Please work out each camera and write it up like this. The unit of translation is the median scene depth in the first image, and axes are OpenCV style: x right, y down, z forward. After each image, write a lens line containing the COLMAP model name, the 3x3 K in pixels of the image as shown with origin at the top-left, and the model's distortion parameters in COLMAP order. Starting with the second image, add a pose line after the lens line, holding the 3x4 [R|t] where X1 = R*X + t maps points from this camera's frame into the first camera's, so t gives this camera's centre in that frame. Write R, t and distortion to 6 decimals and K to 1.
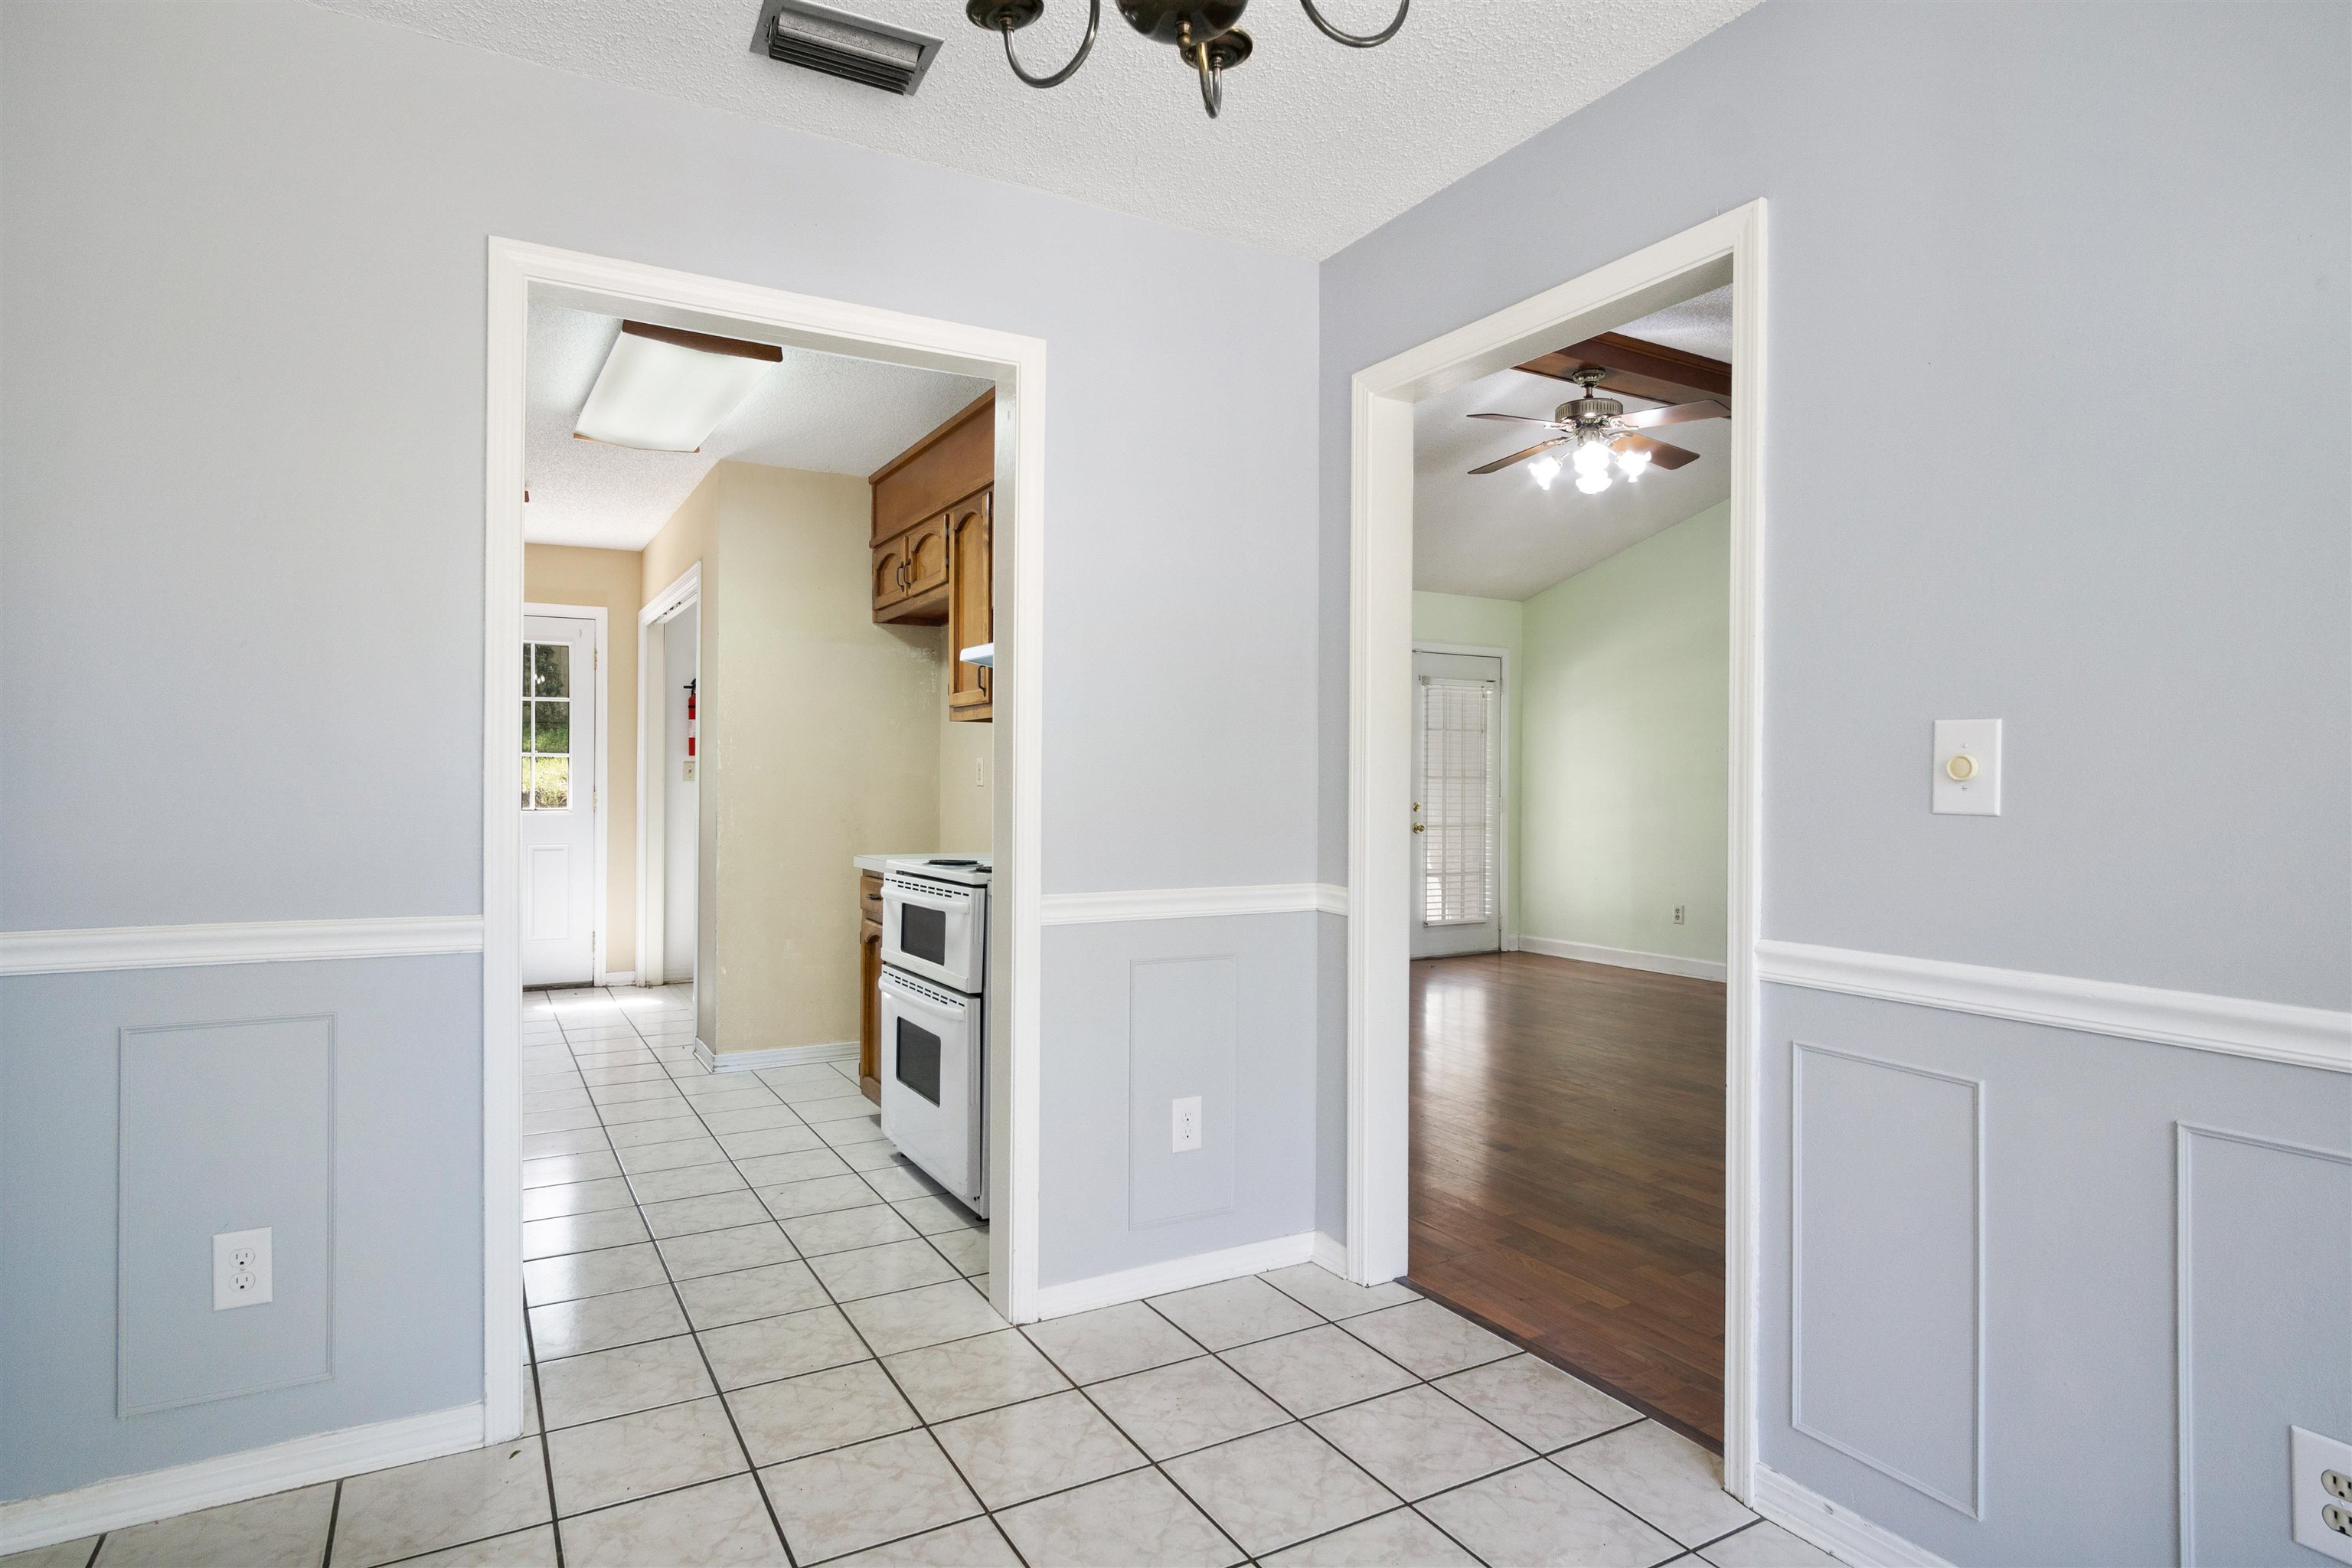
lens RADIAL K [[1248.5, 0, 1176.0], [0, 1248.5, 784.0], [0, 0, 1]] dist [0.001137, 0.000458]
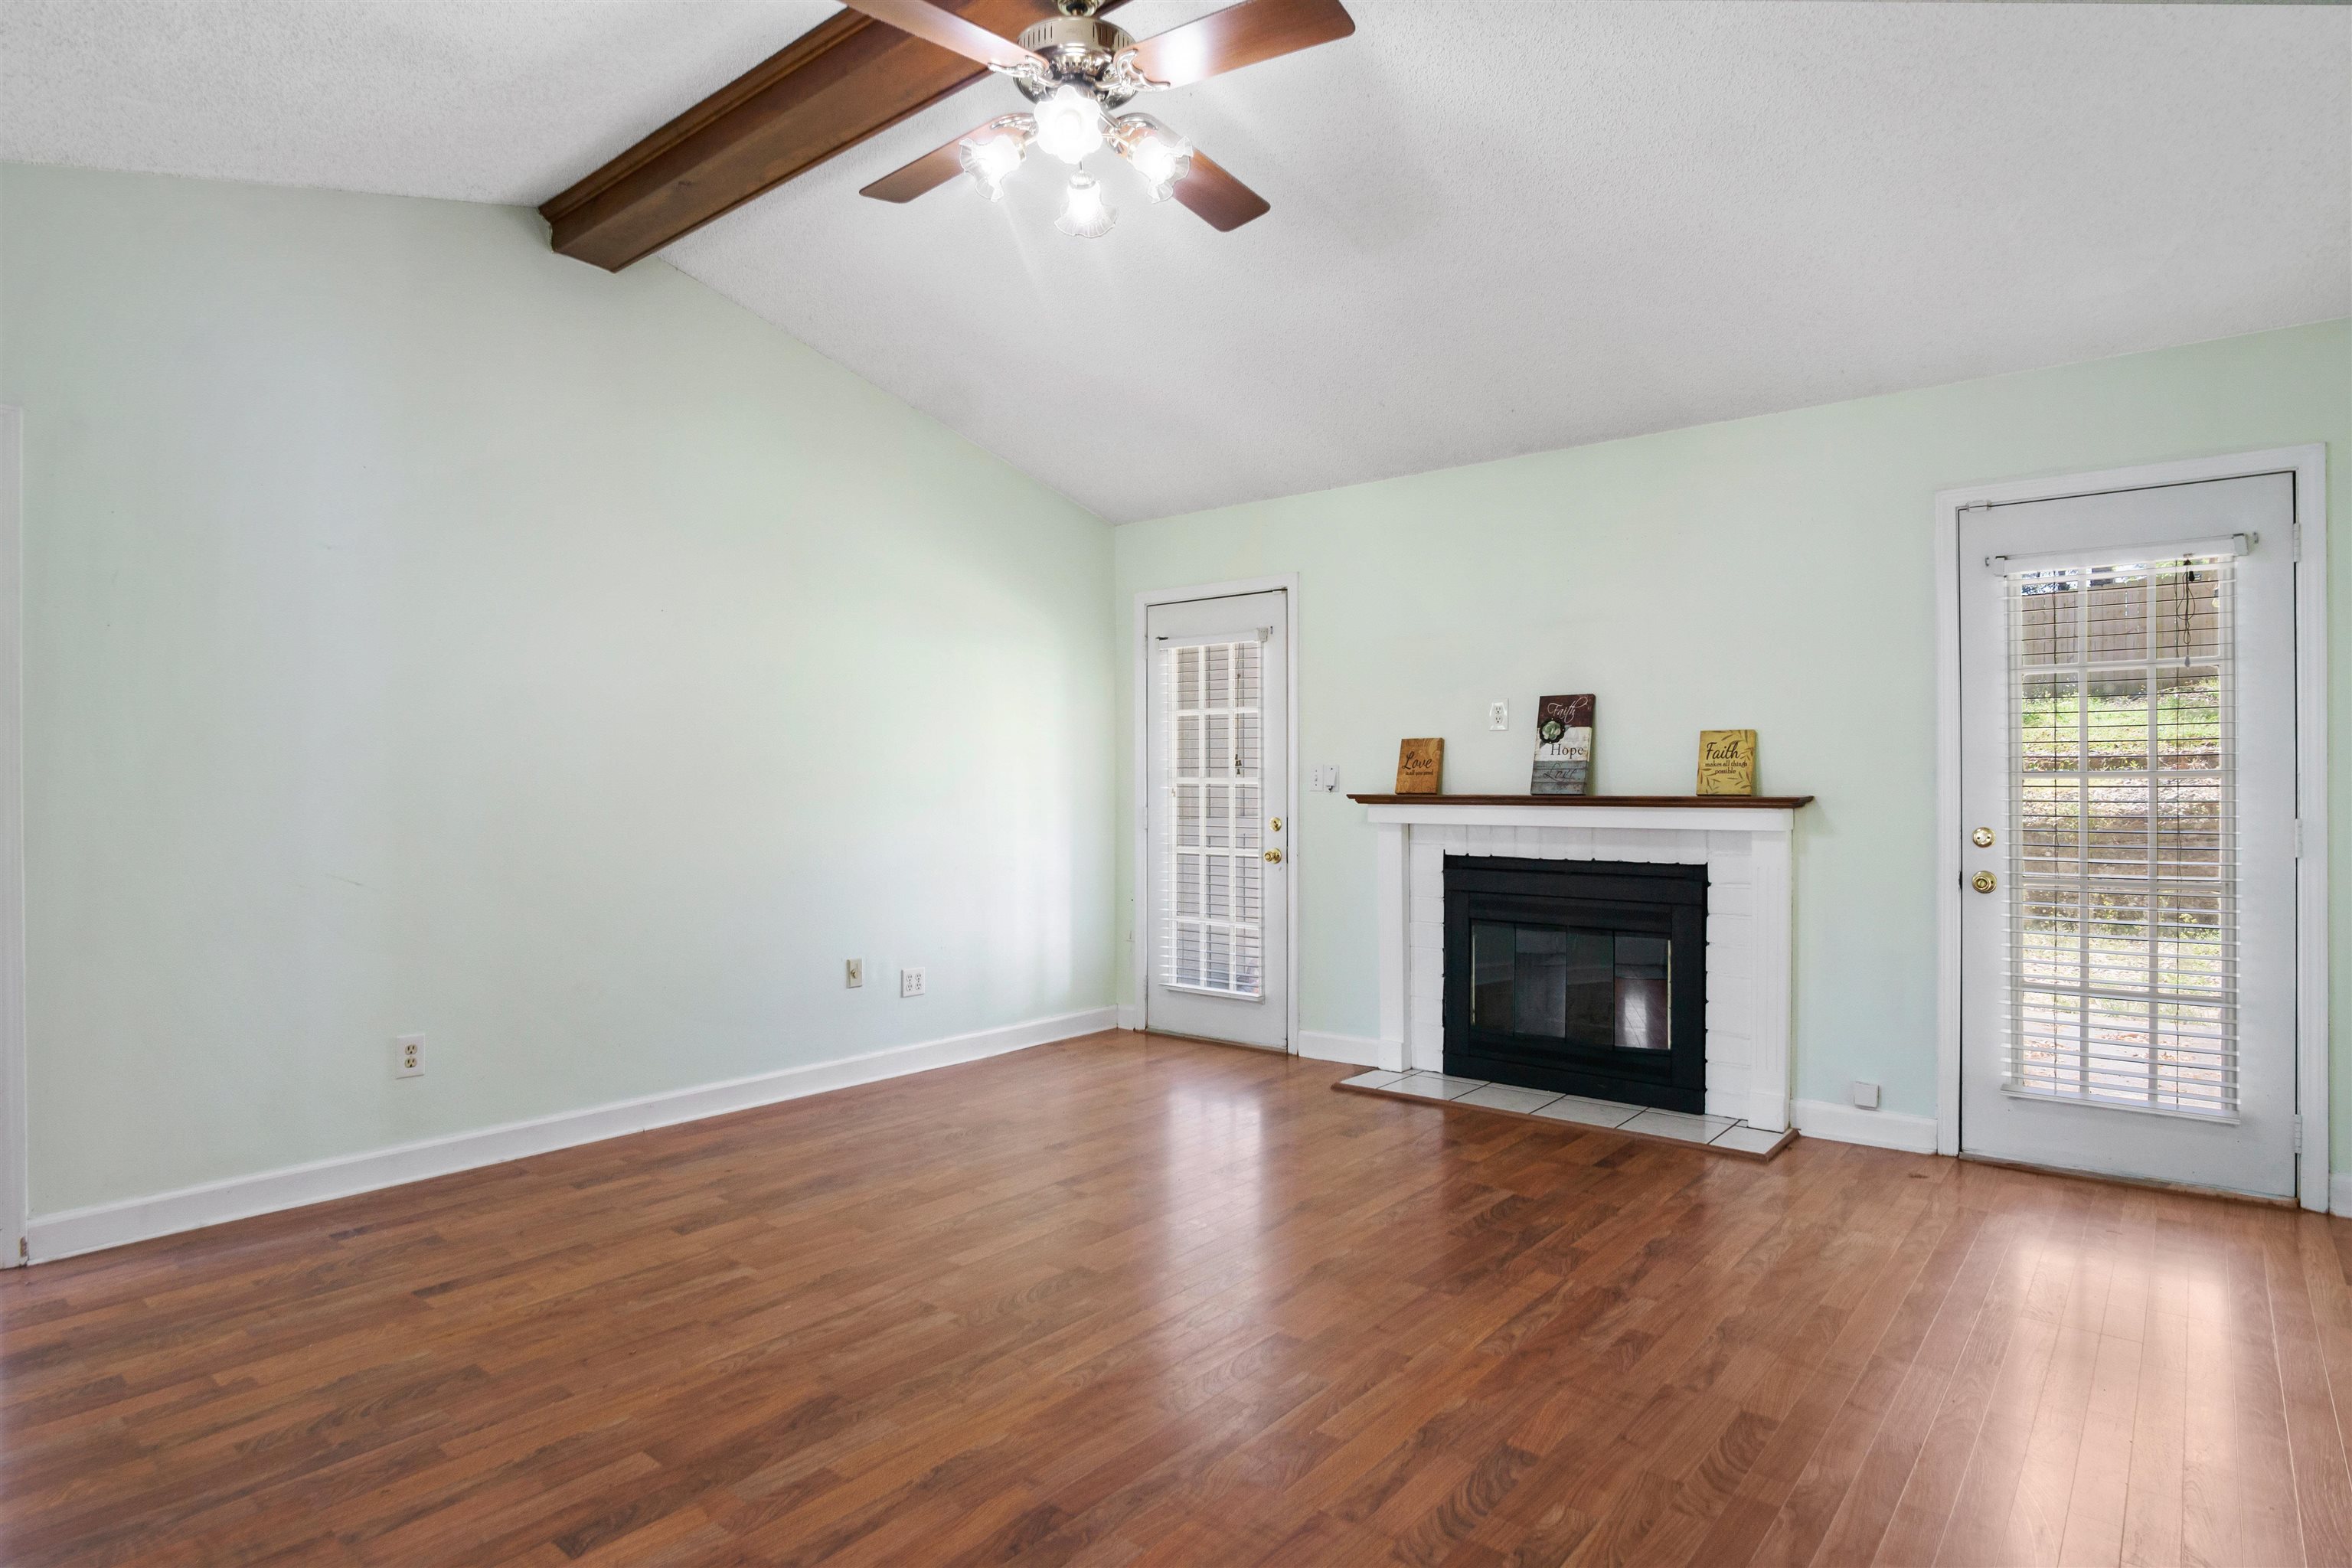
lens RADIAL K [[1275.5, 0, 1166.1], [0, 1275.5, 778.9], [0, 0, 1]] dist [-0.026576, 0.000822]
pose [[0.355518, -0.006107, -0.934650, 0.522918], [0.002149, 0.999981, -0.005716, -0.001654], [0.934667, 0.000023, 0.355524, 0.540184]]
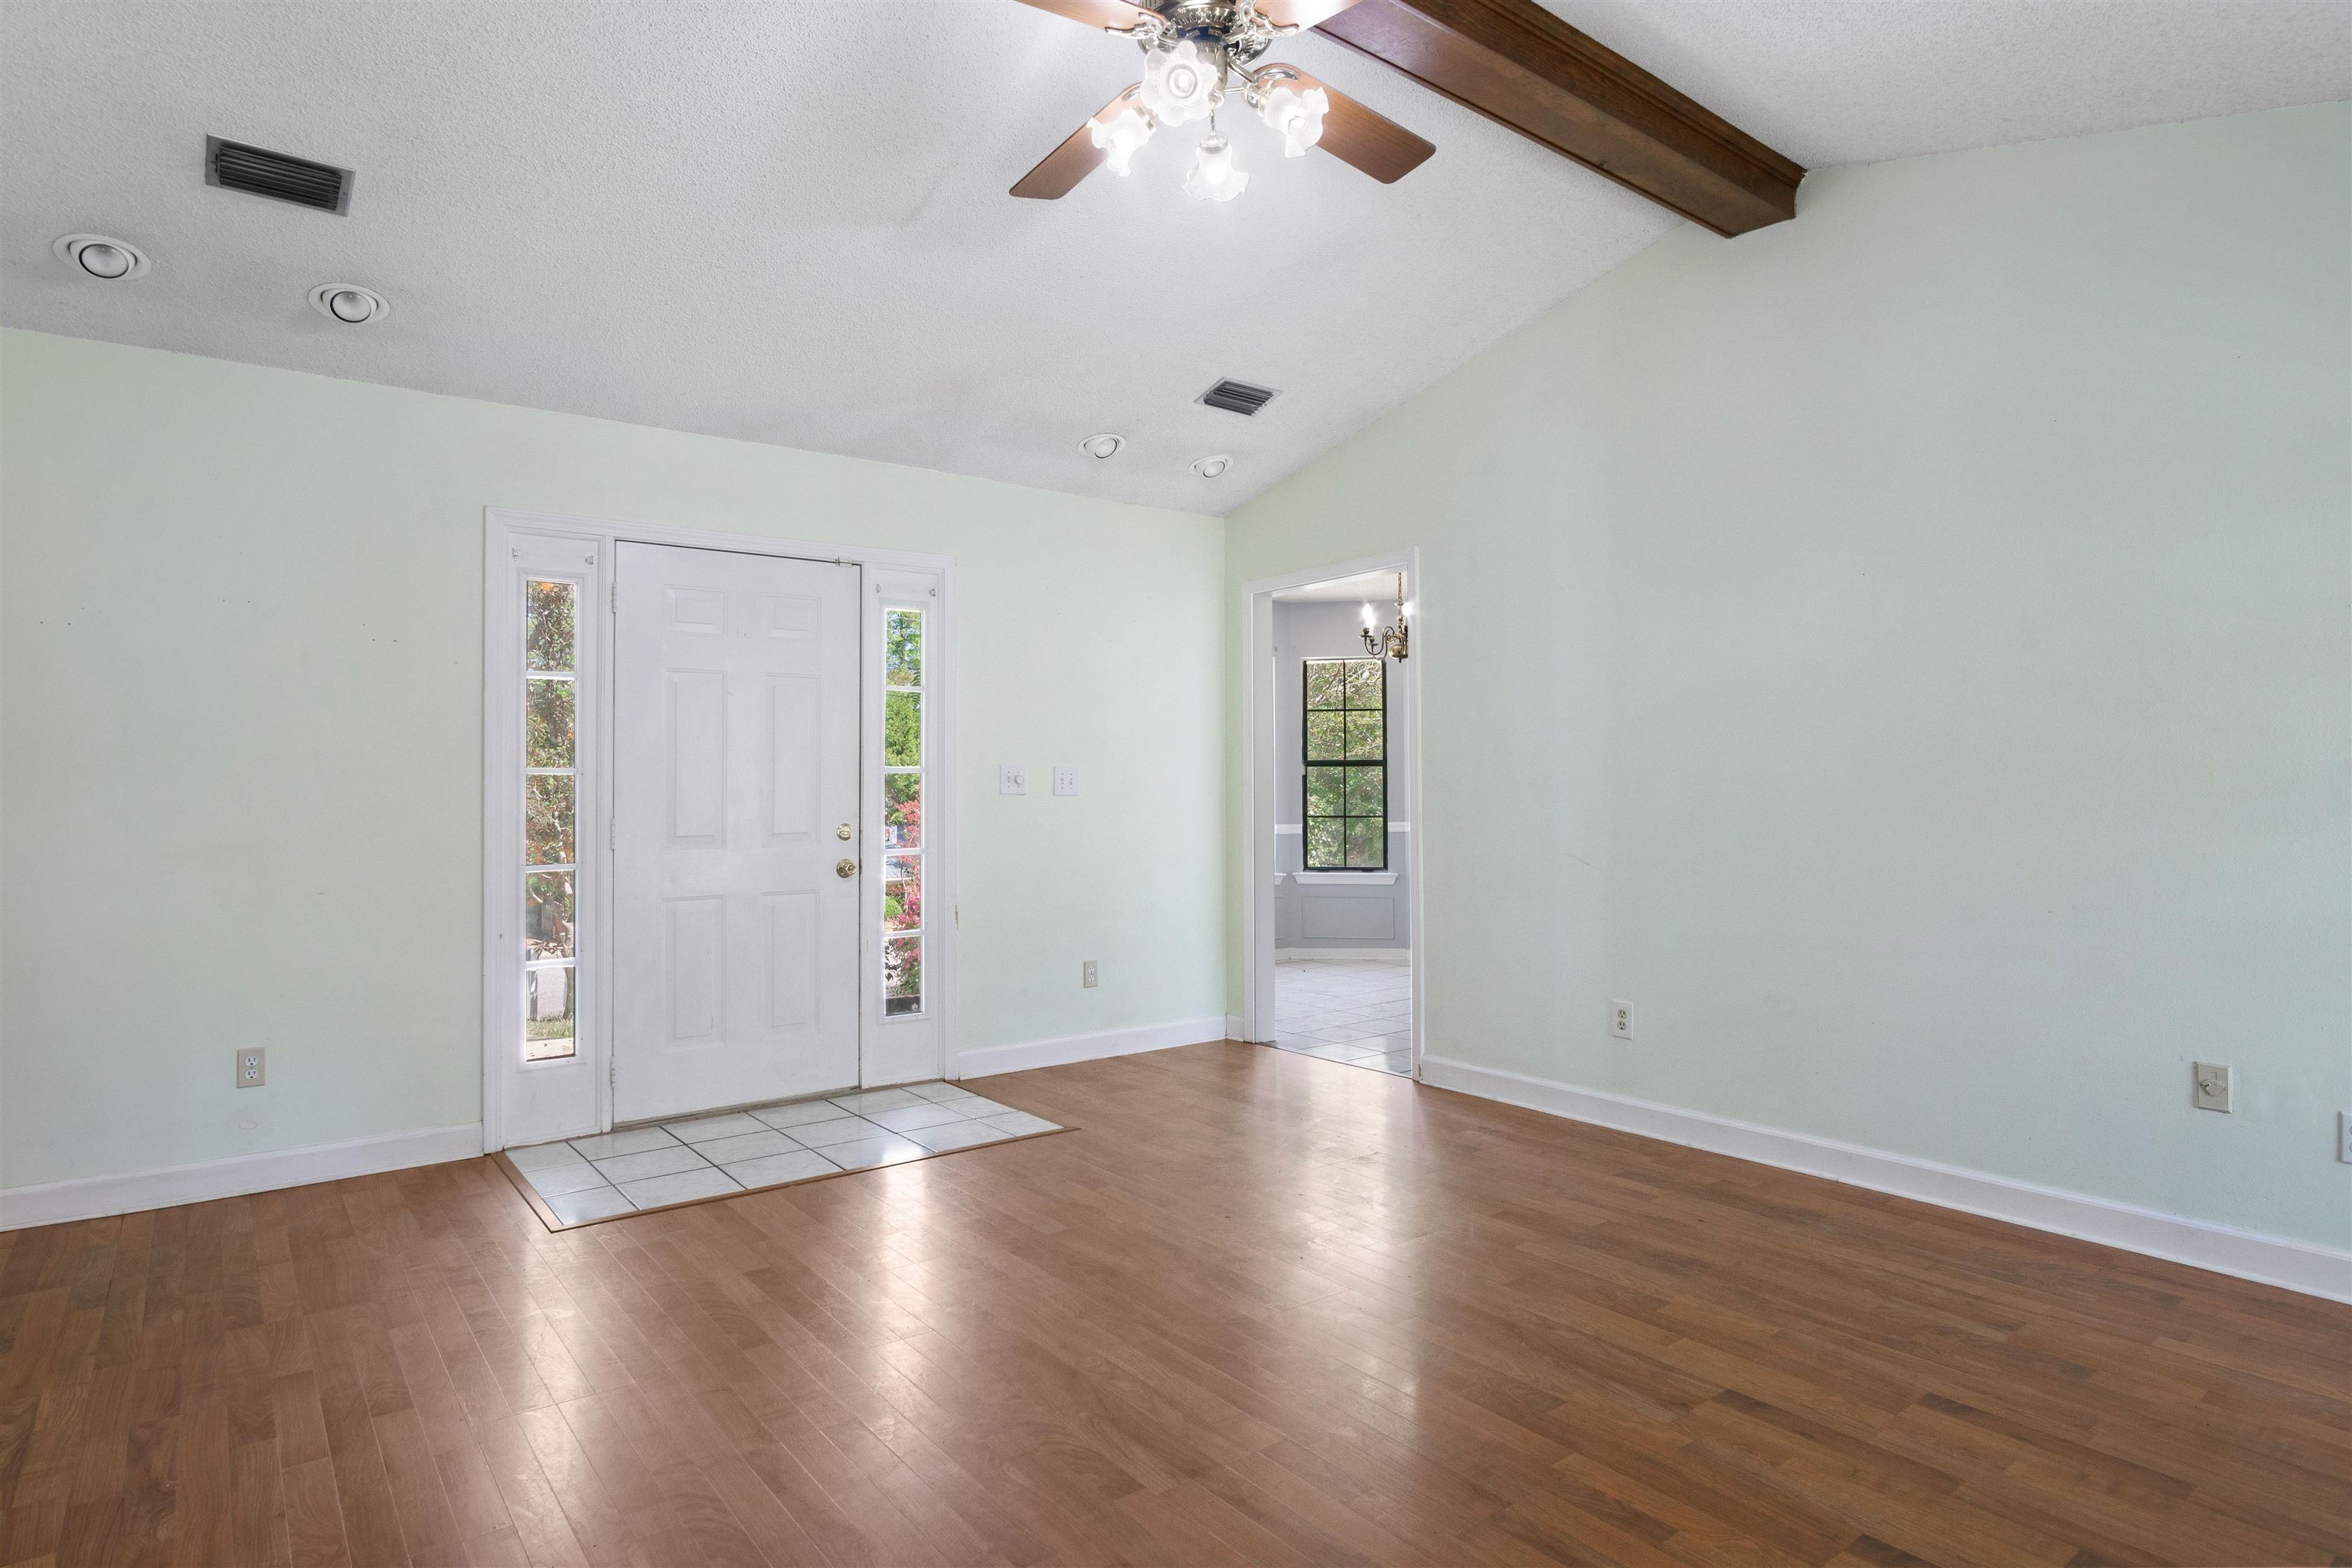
lens RADIAL K [[1275.5, 0, 1166.1], [0, 1275.5, 778.9], [0, 0, 1]] dist [-0.026576, 0.000822]
pose [[-0.991166, 0.000804, -0.132625, 0.259441], [0.001105, 0.999997, -0.002195, -0.002572], [0.132623, -0.002322, -0.991164, 0.930400]]
